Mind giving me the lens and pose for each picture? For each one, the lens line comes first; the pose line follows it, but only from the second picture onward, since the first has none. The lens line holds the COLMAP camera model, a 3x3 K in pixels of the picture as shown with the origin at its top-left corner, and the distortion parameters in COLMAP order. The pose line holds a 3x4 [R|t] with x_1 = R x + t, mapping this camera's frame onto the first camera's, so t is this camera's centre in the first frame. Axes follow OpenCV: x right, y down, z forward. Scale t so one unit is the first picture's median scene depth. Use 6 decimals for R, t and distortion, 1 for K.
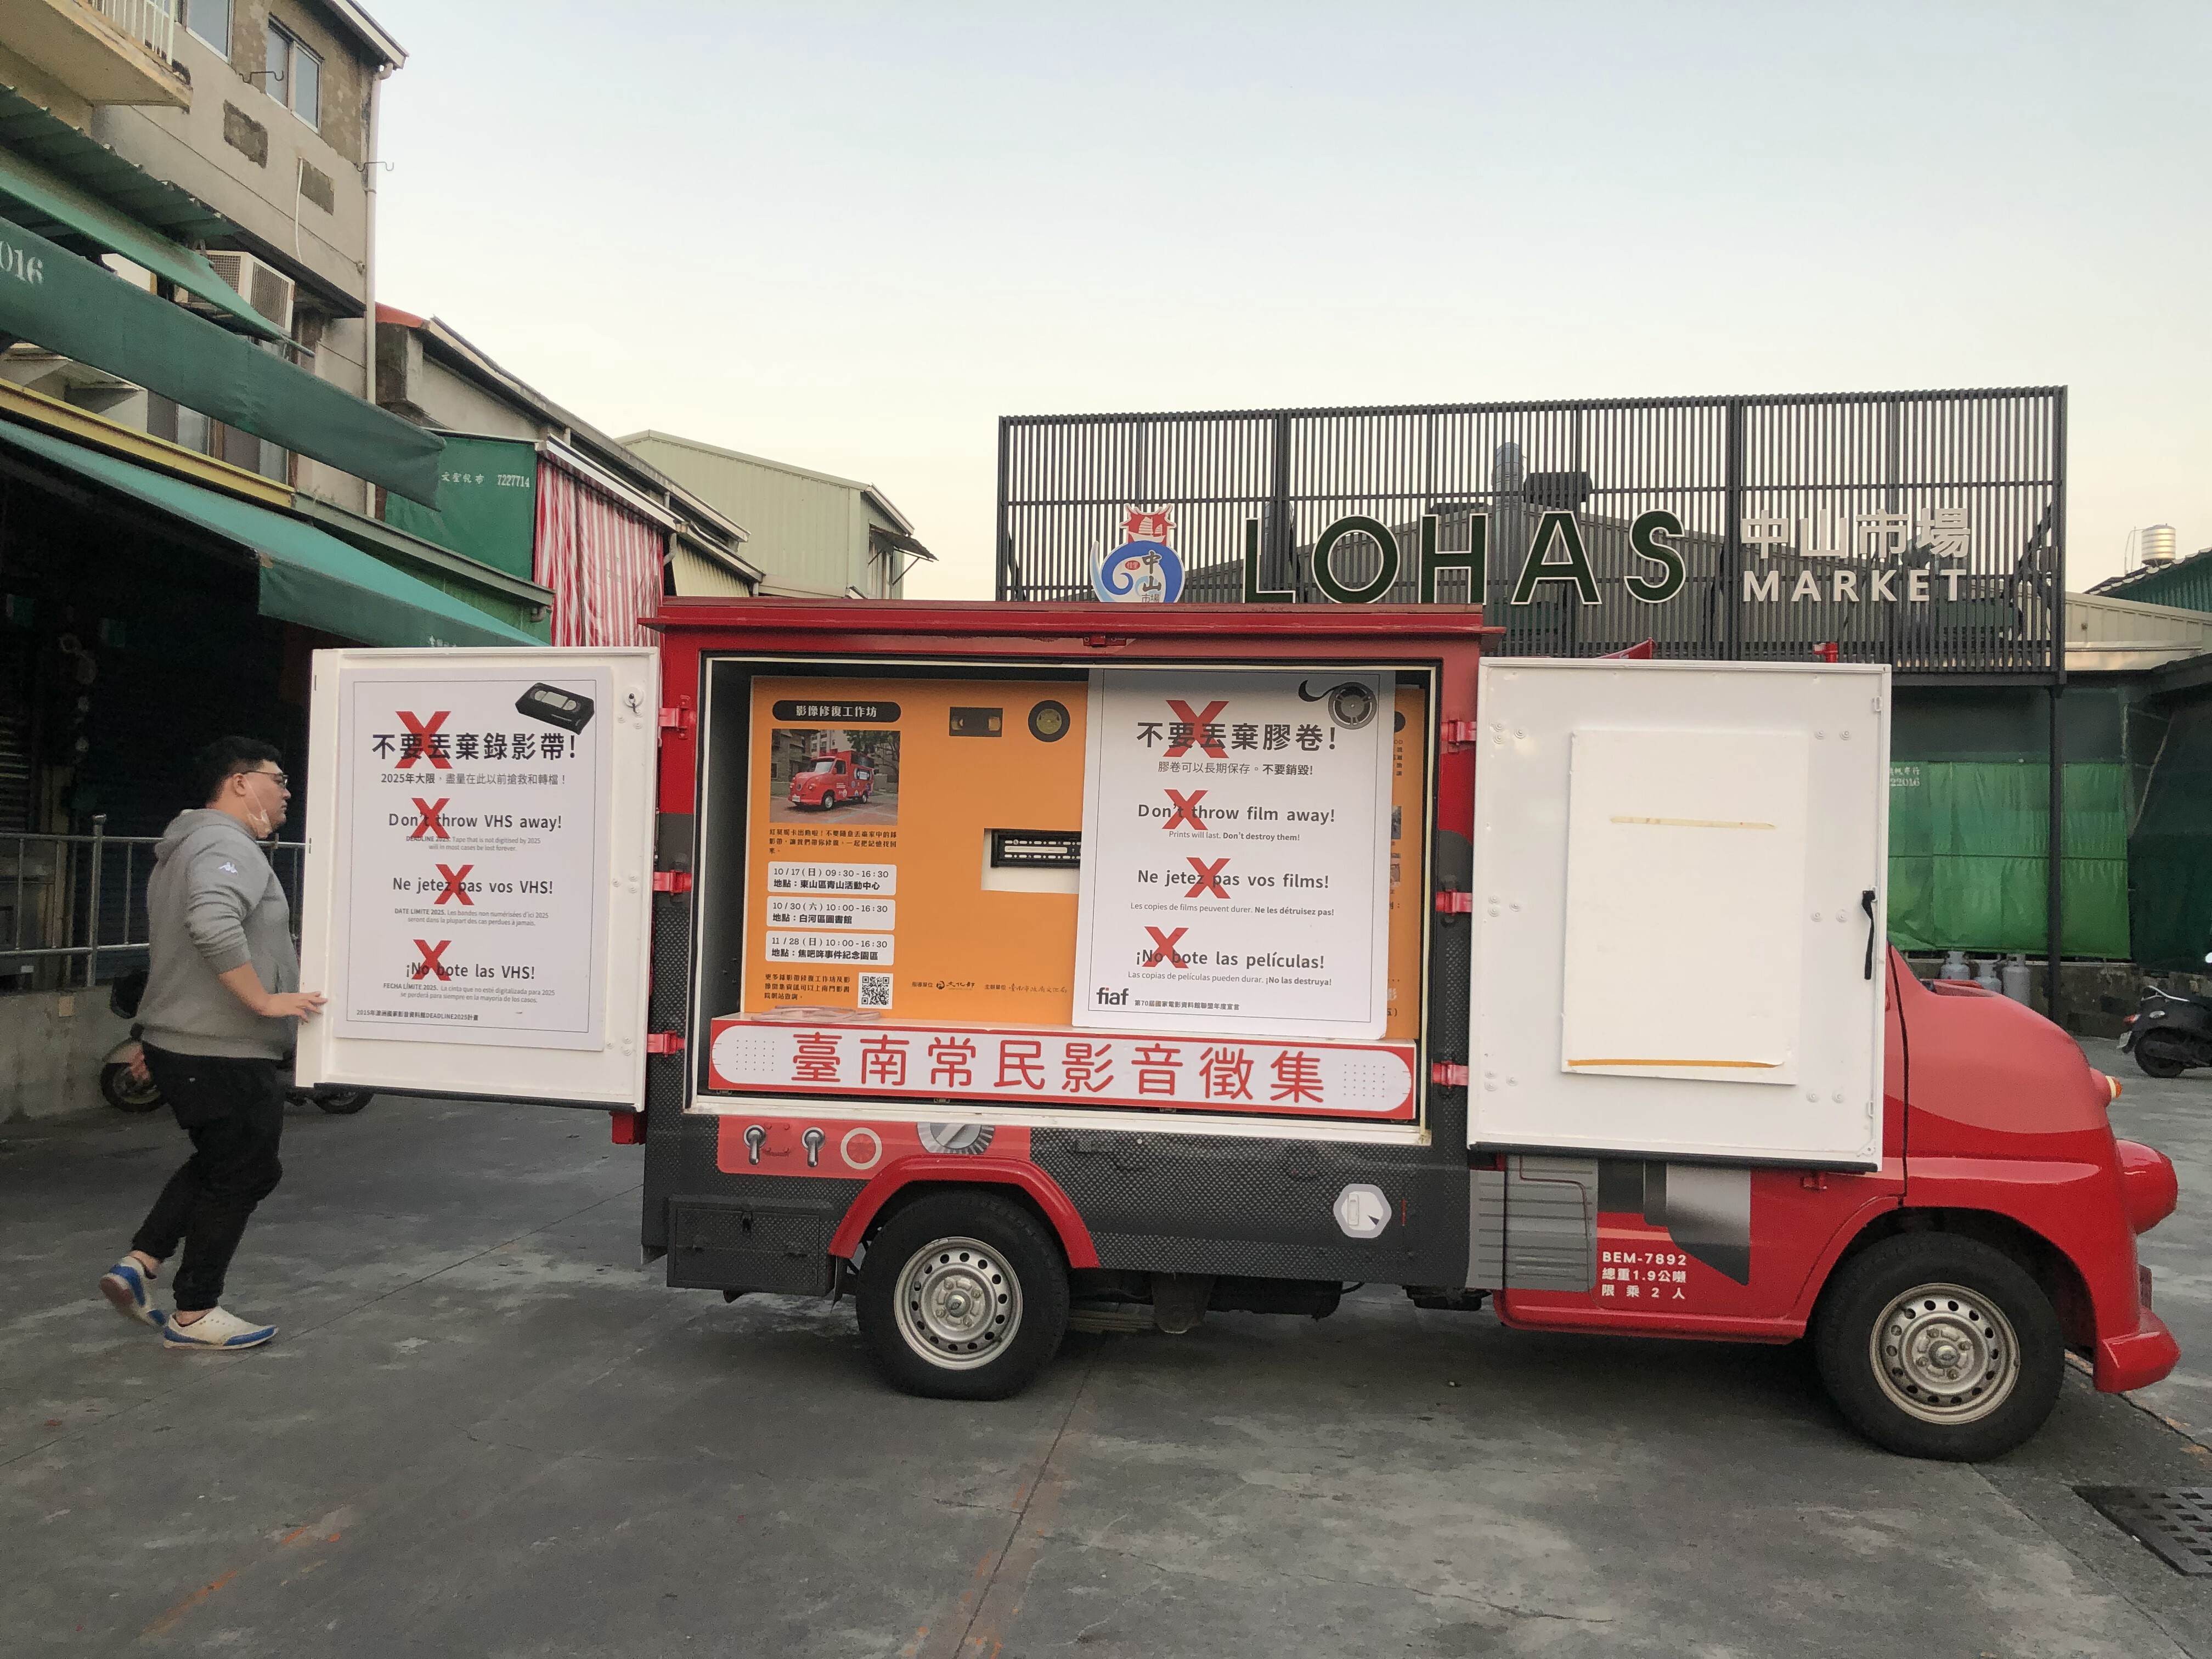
lens RADIAL K [[1779.5, 0, 1089.7], [0, 1779.5, 821.1], [0, 0, 1]] dist [0.006935, 0.000314]
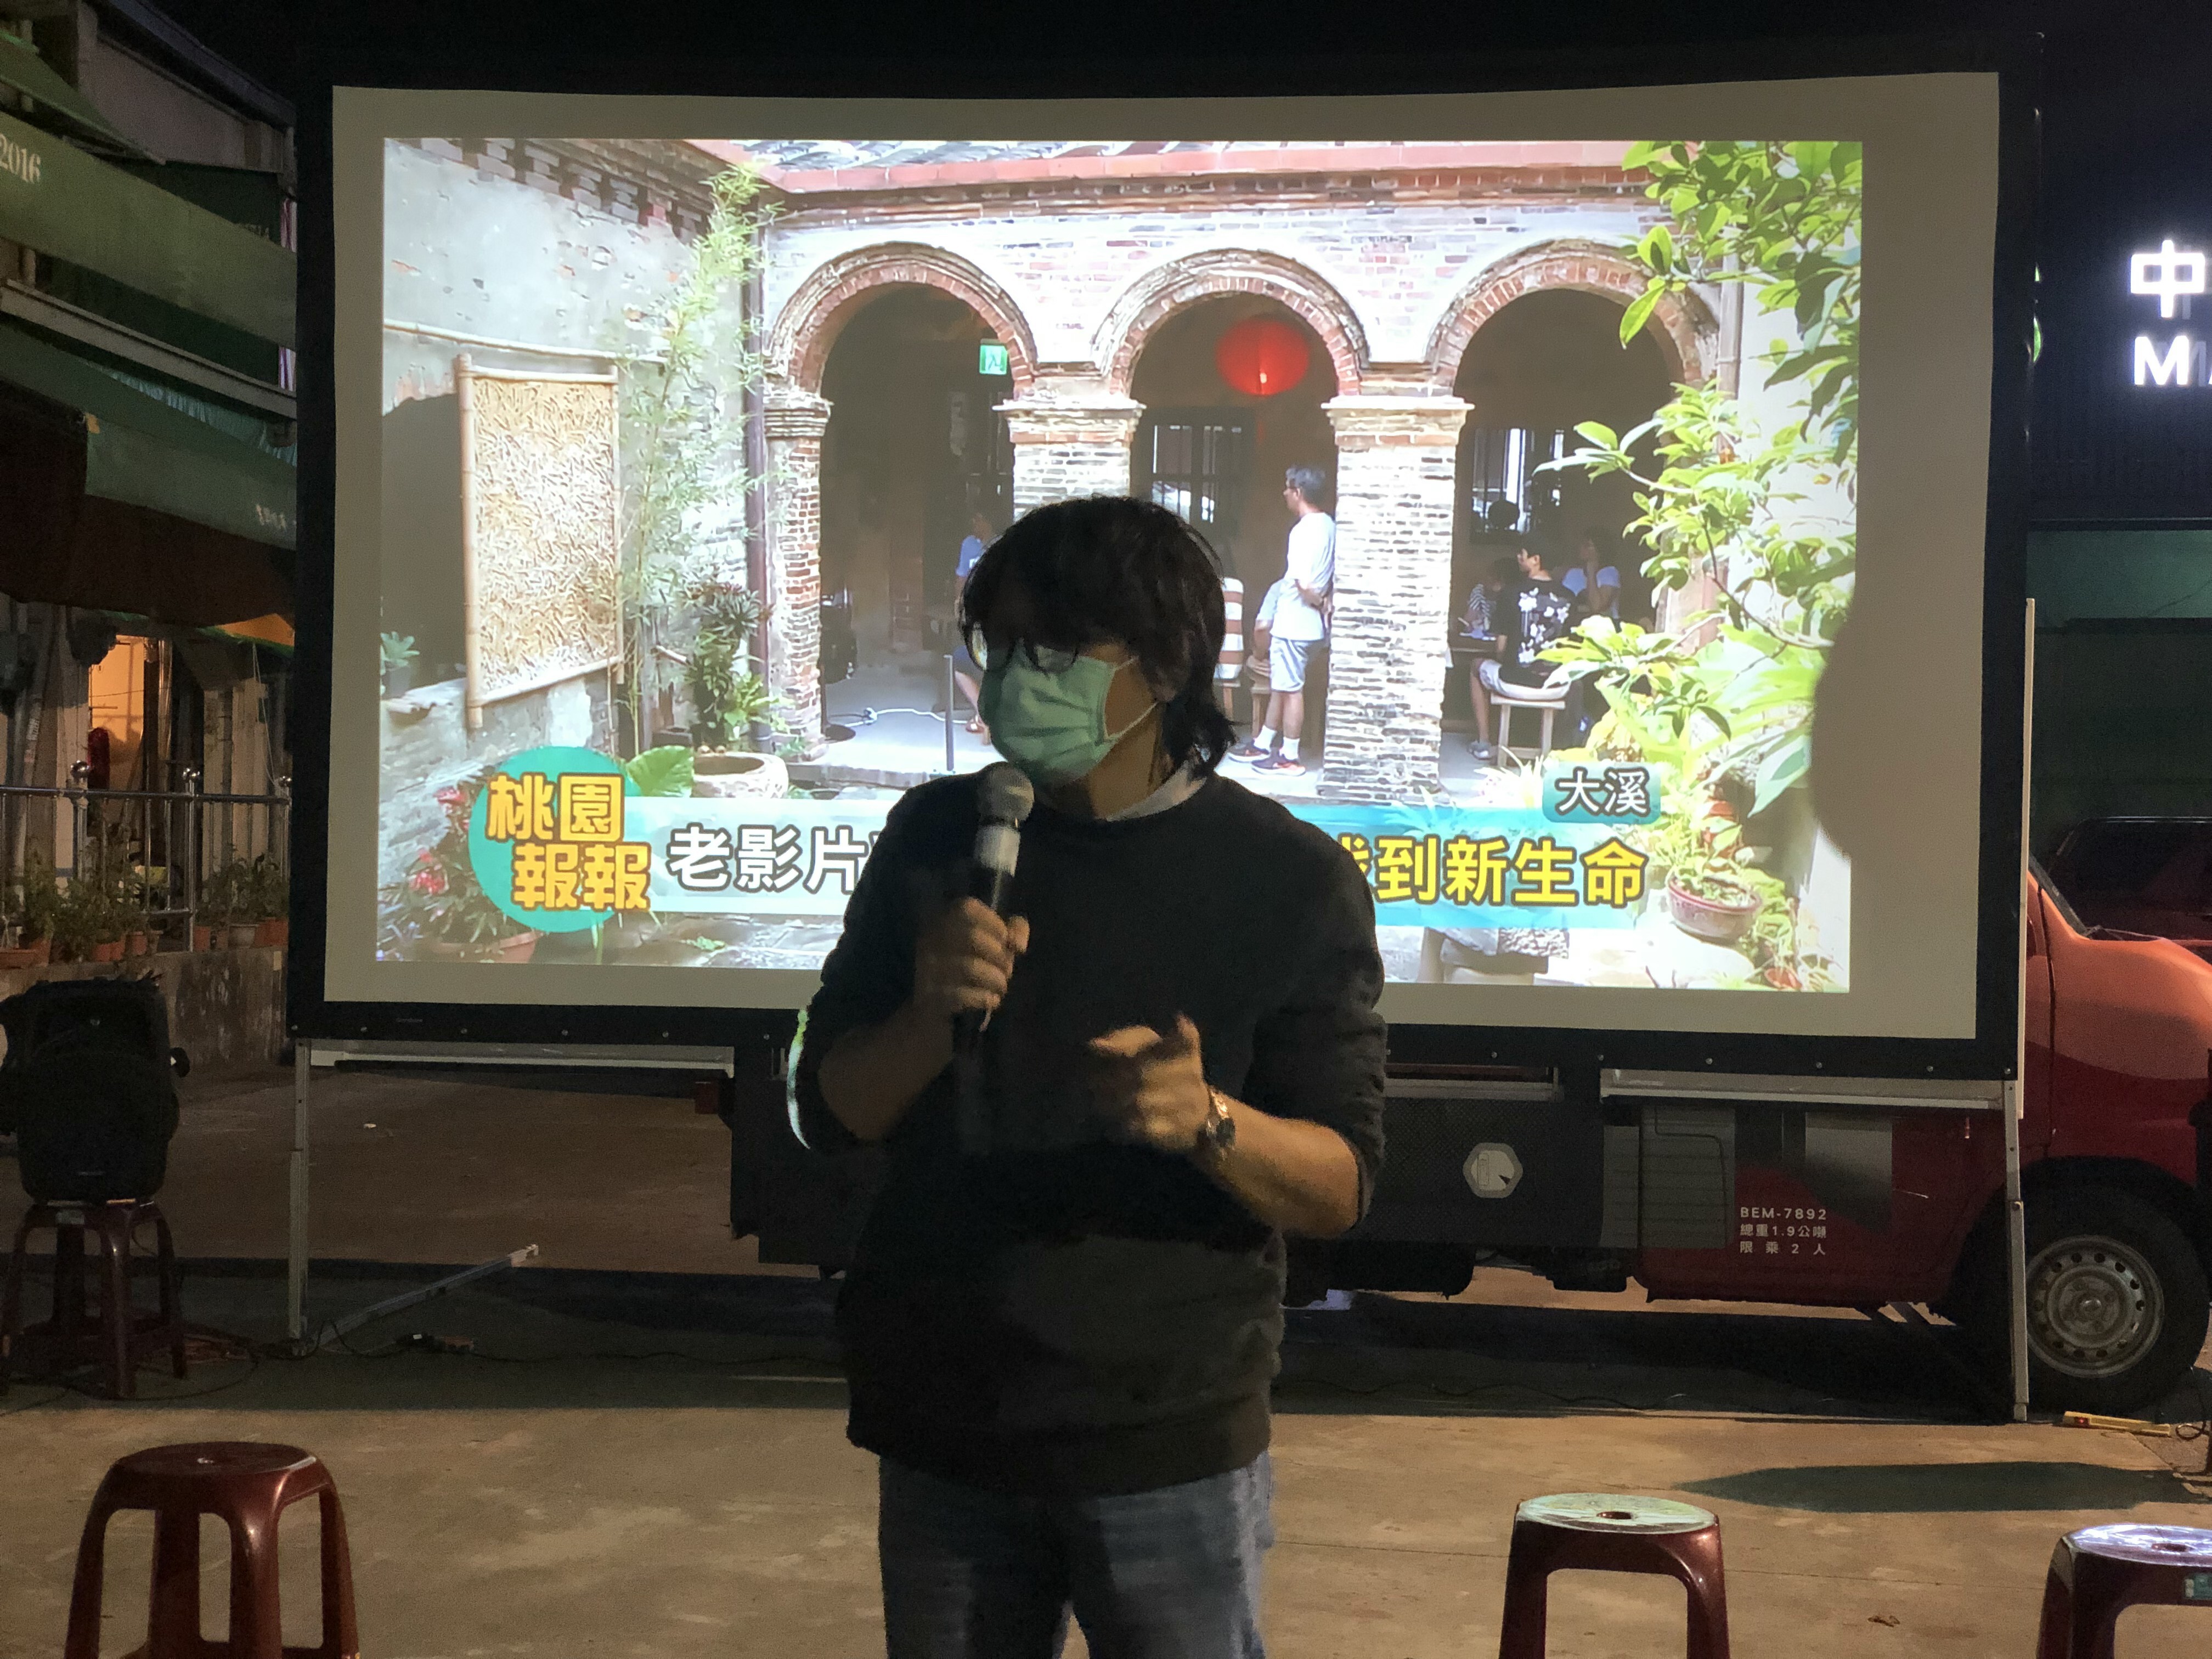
lens RADIAL K [[3285.1, 0, 1111.4], [0, 3285.1, 833.2], [0, 0, 1]] dist [0.003423, 0.000000]
pose [[0.999814, -0.008907, 0.017089, -0.081694], [0.008375, 0.999485, 0.030978, -0.018849], [-0.017356, -0.030829, 0.999374, -0.768120]]
